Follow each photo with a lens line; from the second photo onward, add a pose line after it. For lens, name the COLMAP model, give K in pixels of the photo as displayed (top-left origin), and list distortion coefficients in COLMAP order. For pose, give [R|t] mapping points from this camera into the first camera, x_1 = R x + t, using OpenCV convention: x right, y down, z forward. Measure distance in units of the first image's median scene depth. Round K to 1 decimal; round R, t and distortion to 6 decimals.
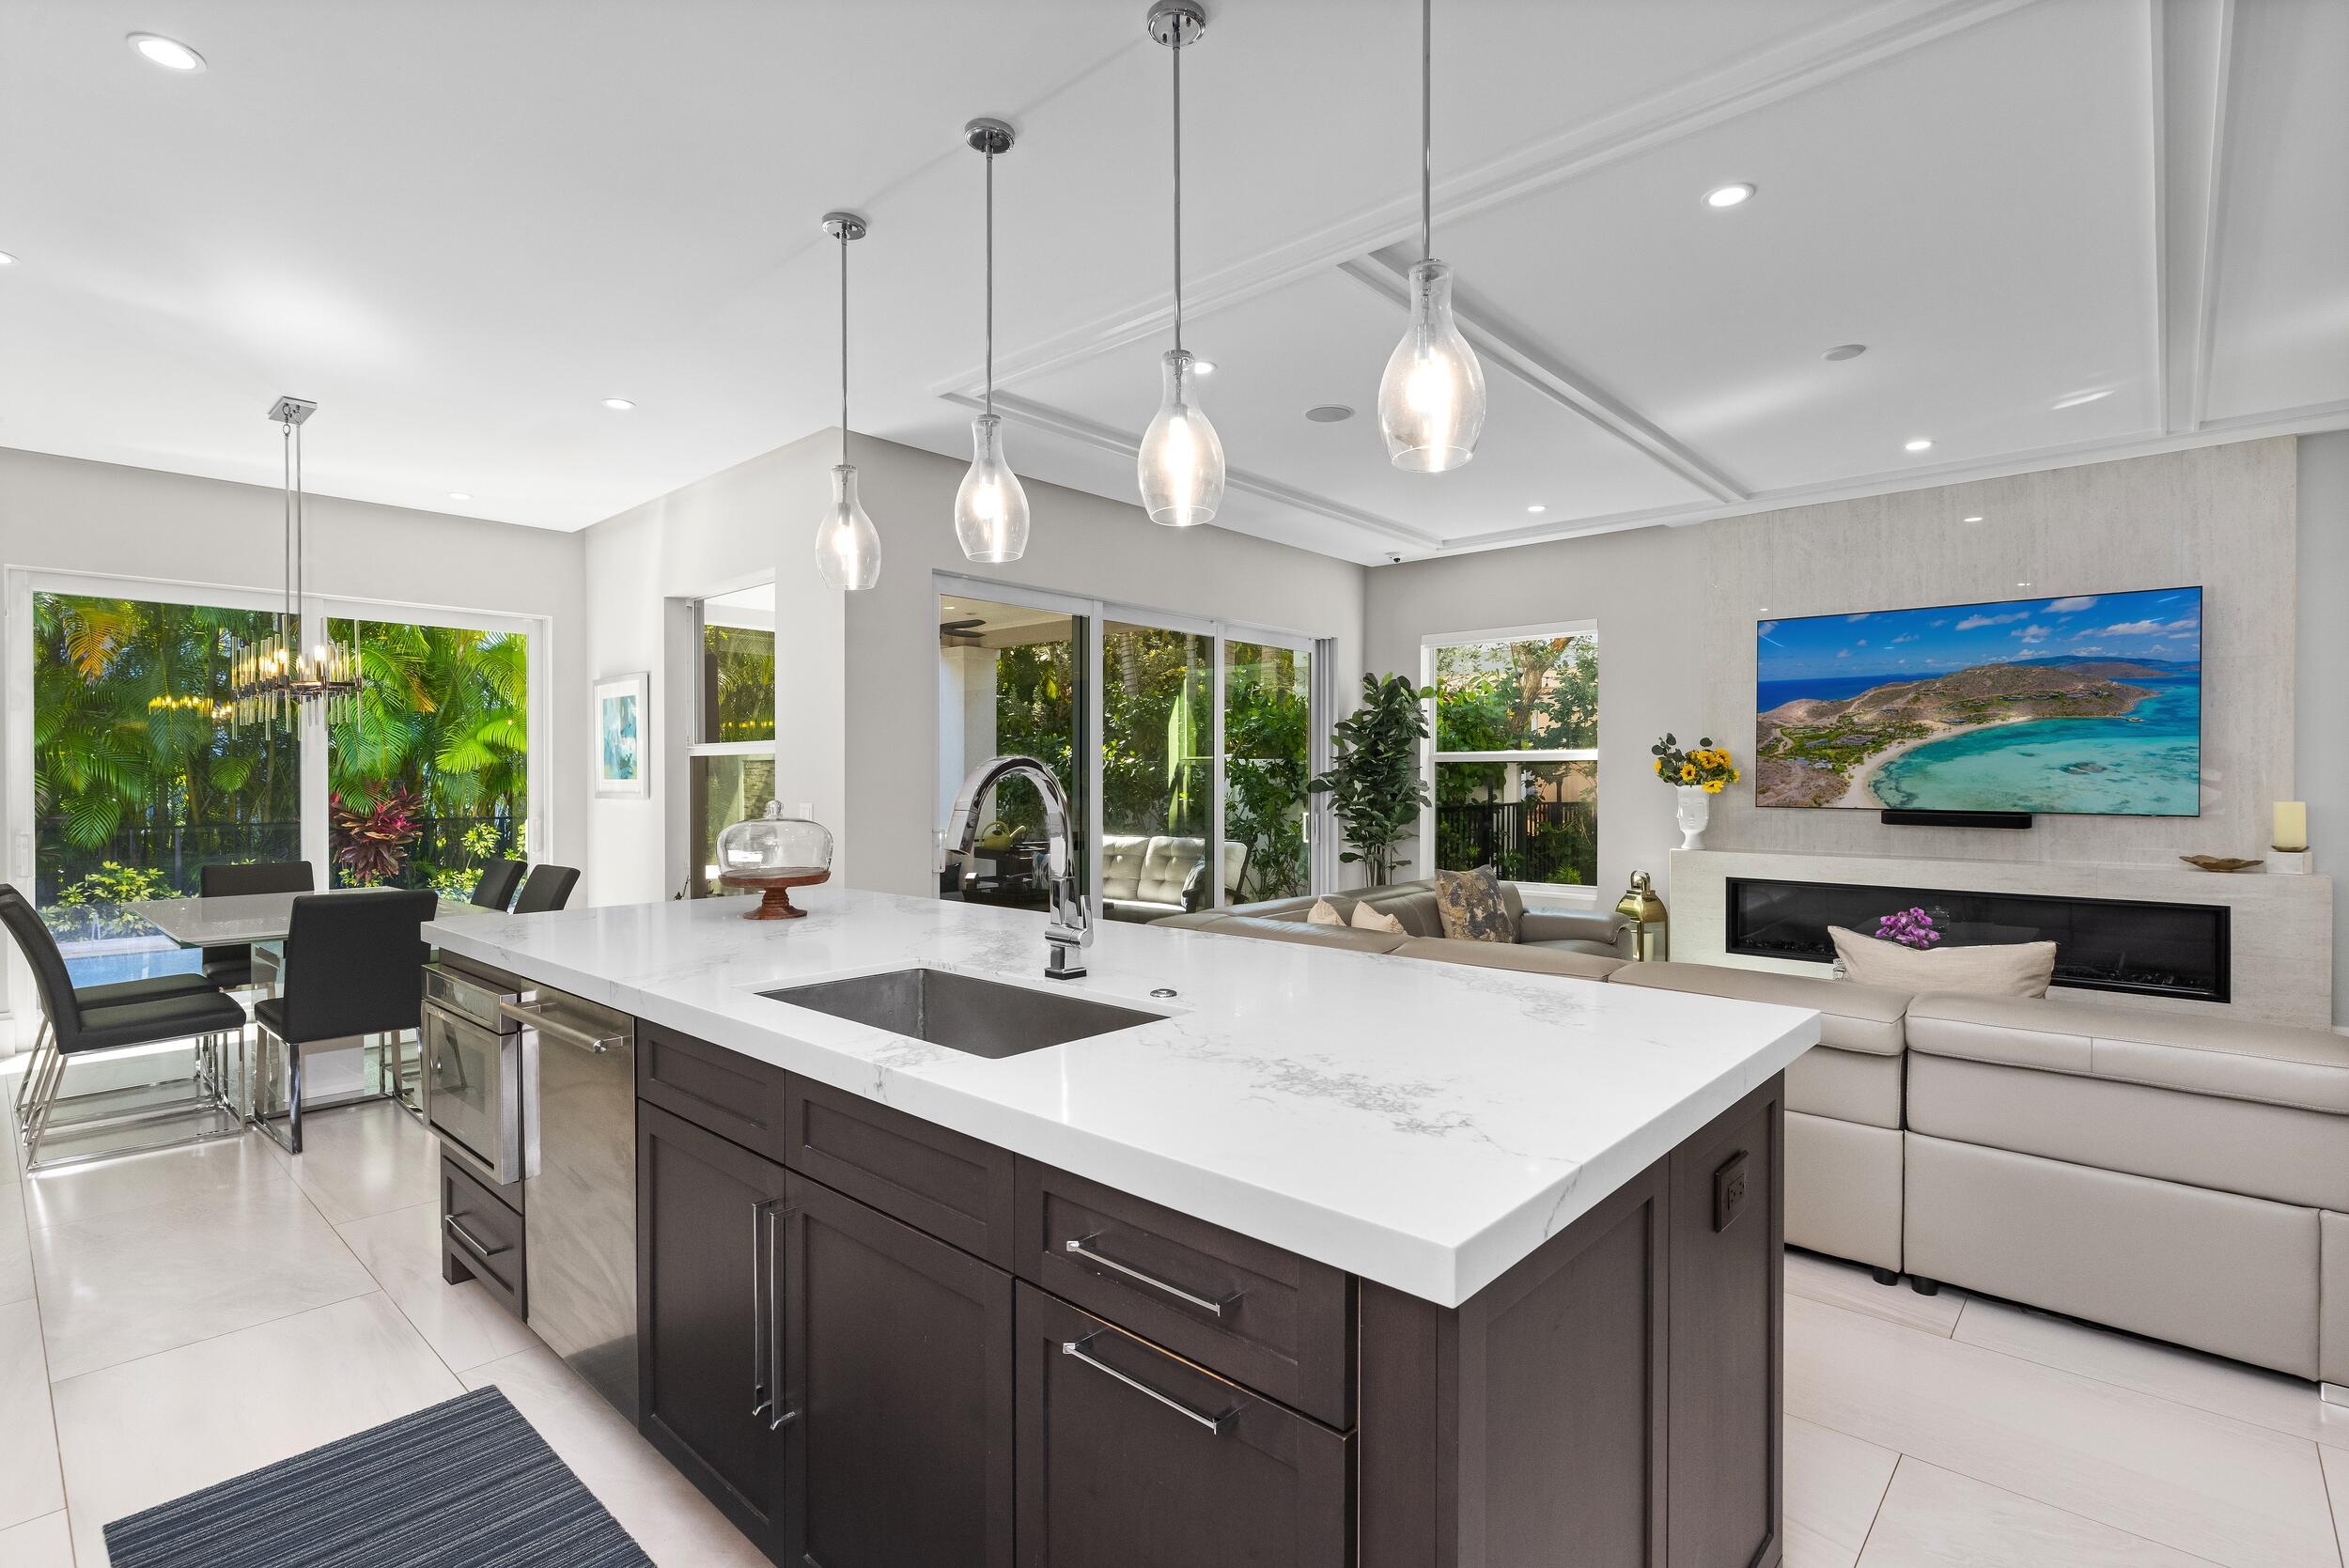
lens RADIAL K [[1106.0, 0, 1187.0], [0, 1106.0, 789.5], [0, 0, 1]] dist [-0.004053, -0.000881]
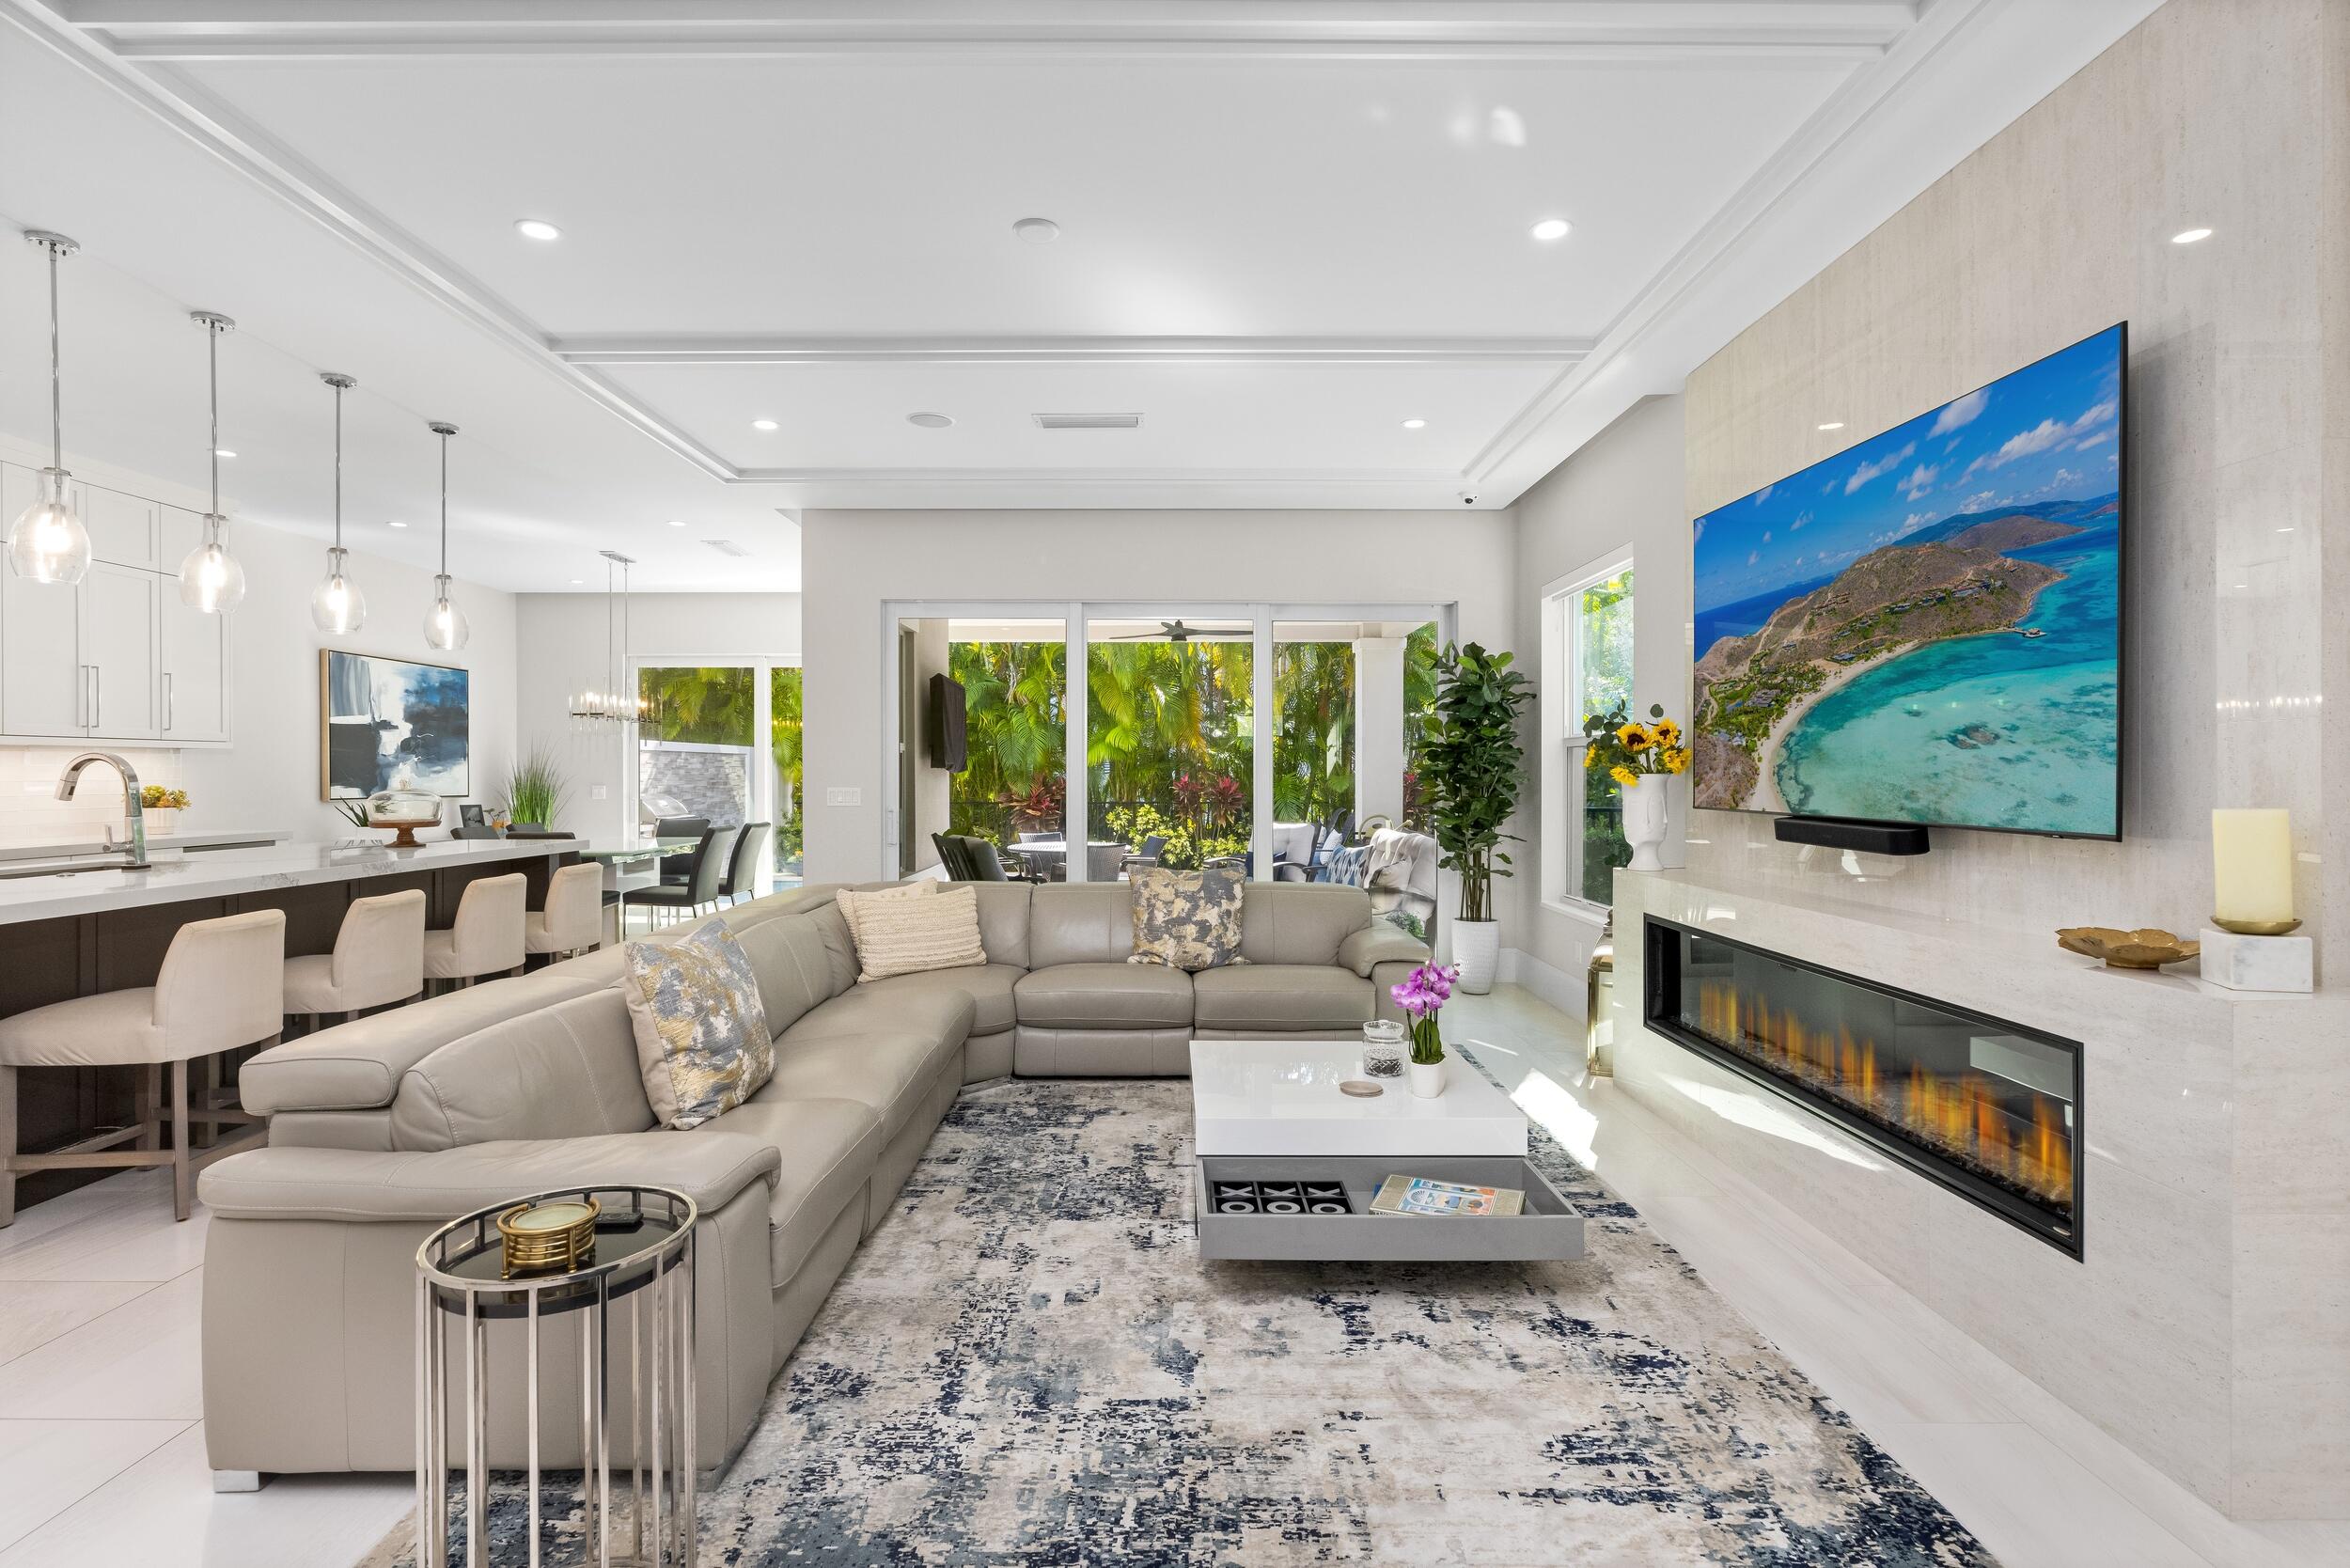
lens RADIAL K [[1142.1, 0, 1175.0], [0, 1142.1, 784.0], [0, 0, 1]] dist [-0.003964, -0.001221]
pose [[0.667680, 0.006952, -0.744416, 0.880187], [-0.008503, 0.999962, 0.001711, 0.003780], [0.744400, 0.005187, 0.667714, 0.355644]]
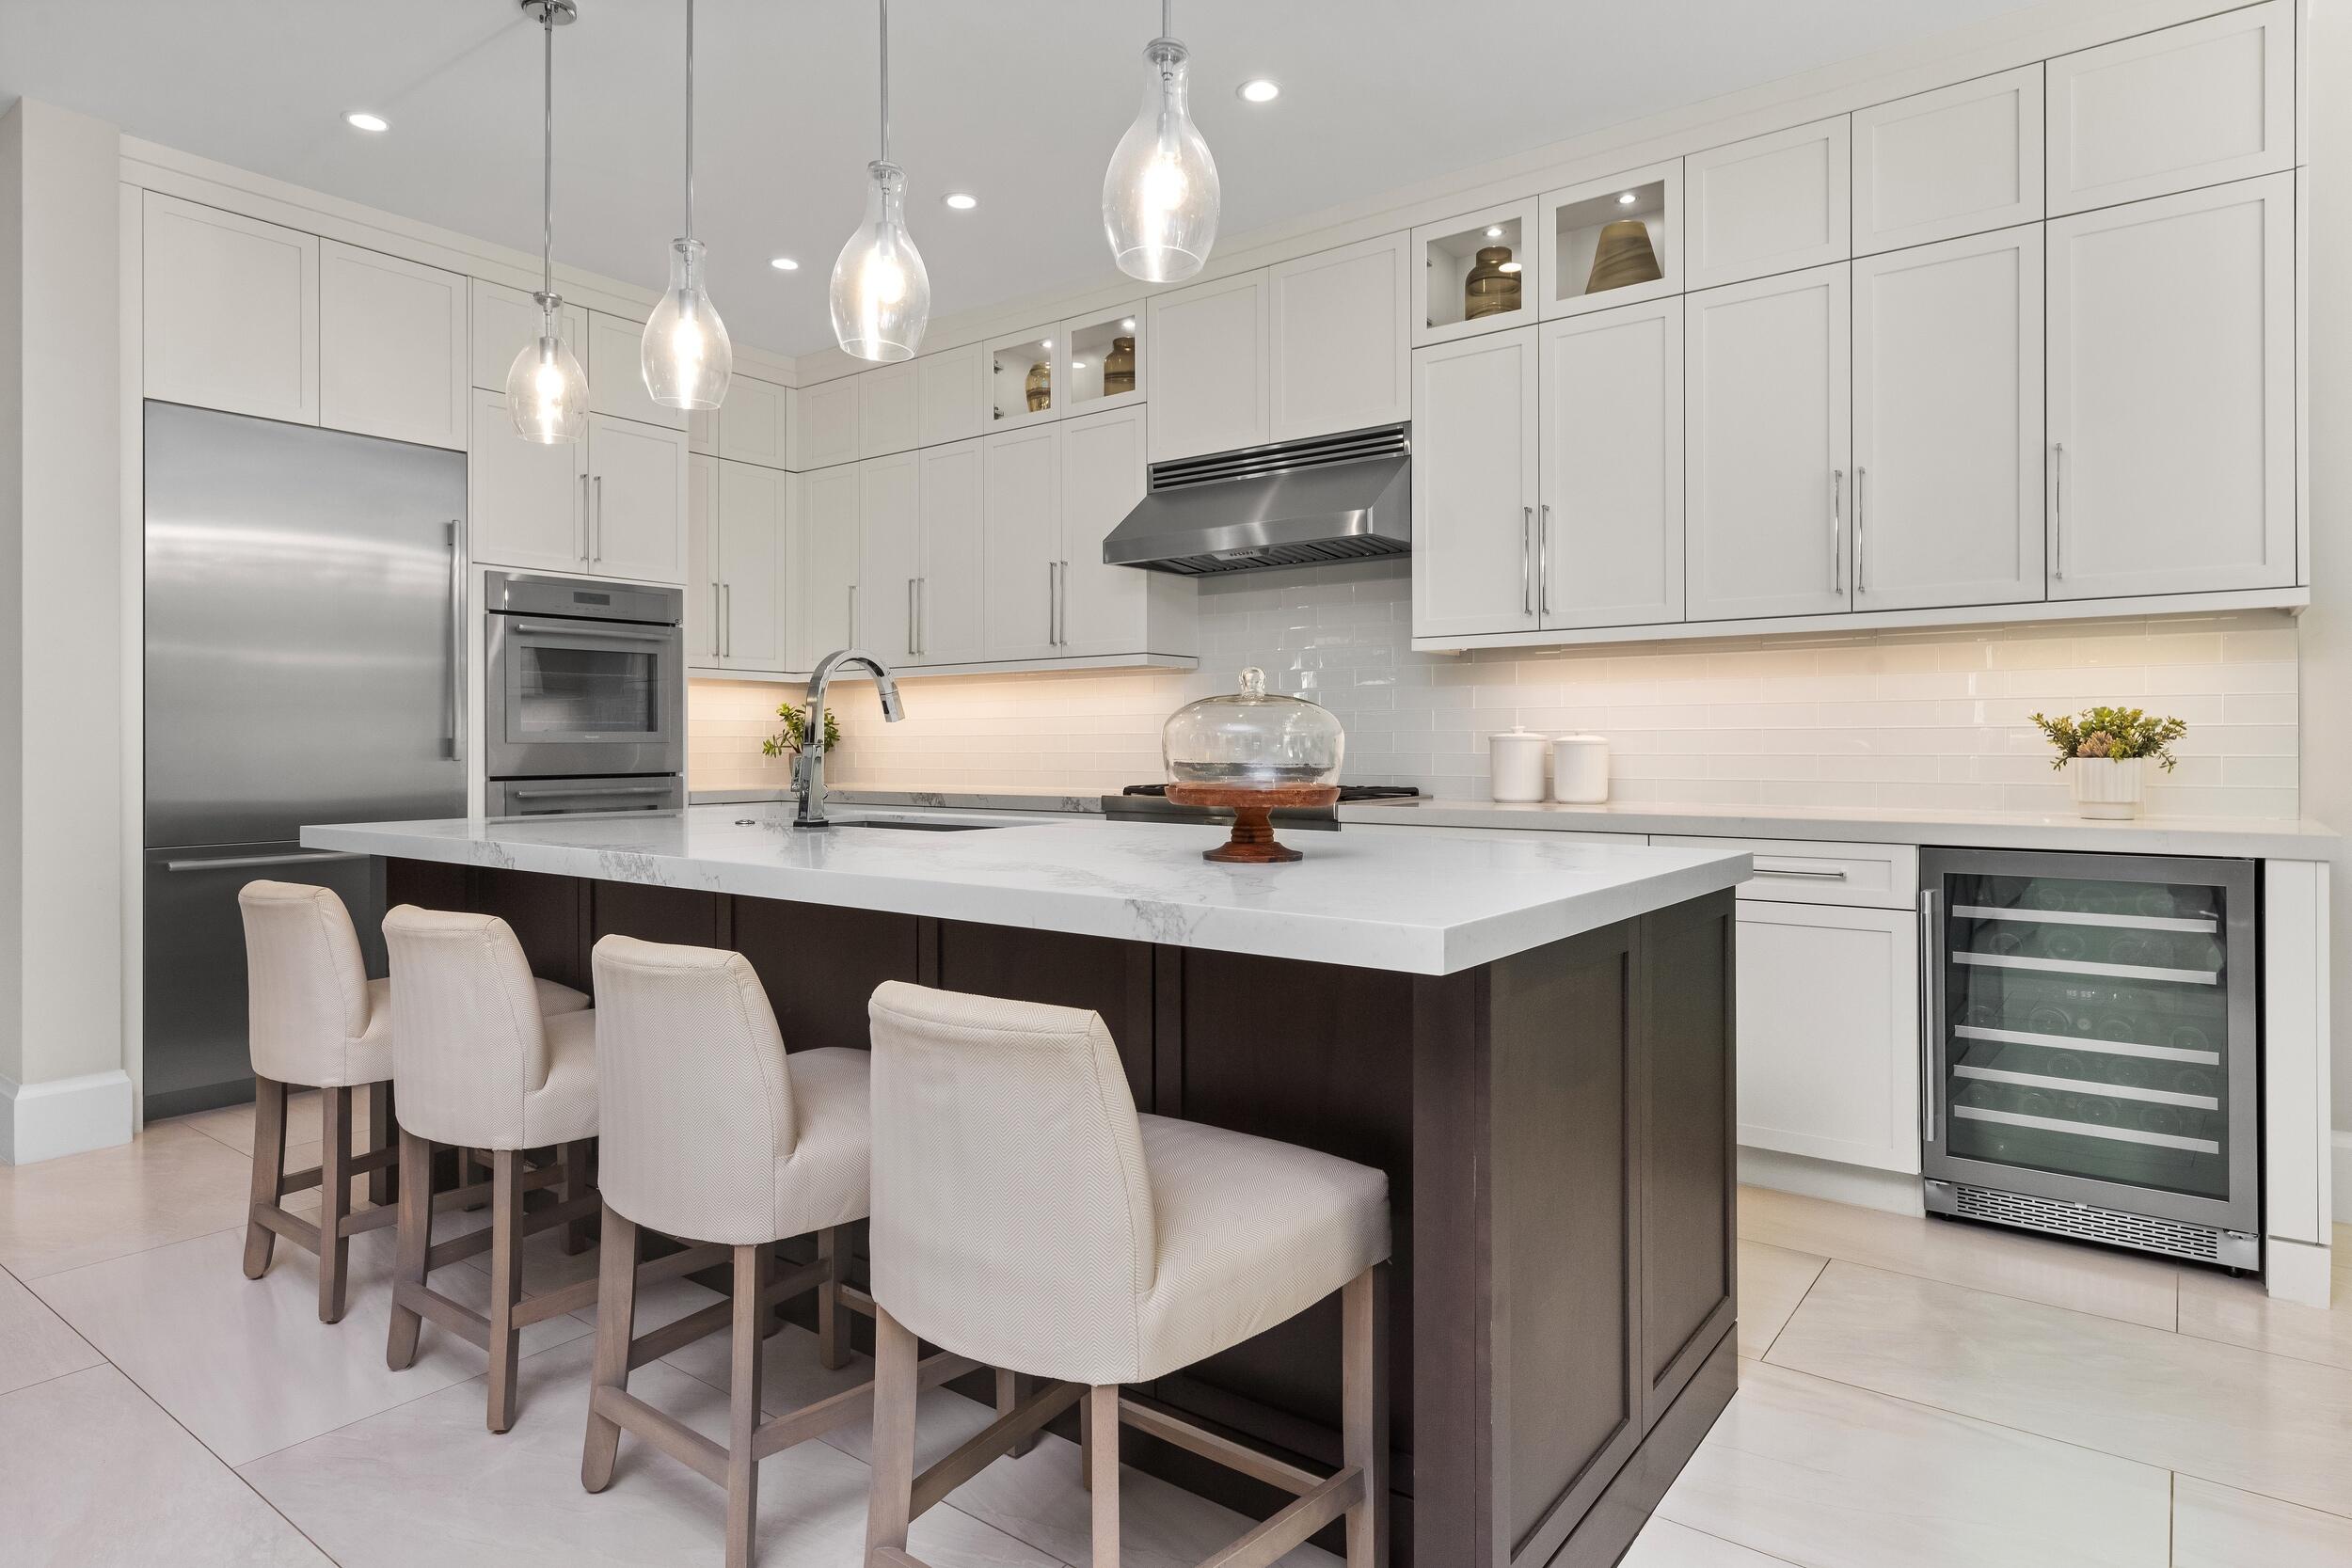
lens RADIAL K [[1326.6, 0, 1172.3], [0, 1326.6, 743.4], [0, 0, 1]] dist [-0.001657, -0.000909]
pose [[-0.997079, 0.002188, -0.076351, -0.140287], [0.001297, 0.999931, 0.011717, 0.023612], [0.076371, 0.011584, -0.997012, 0.868127]]
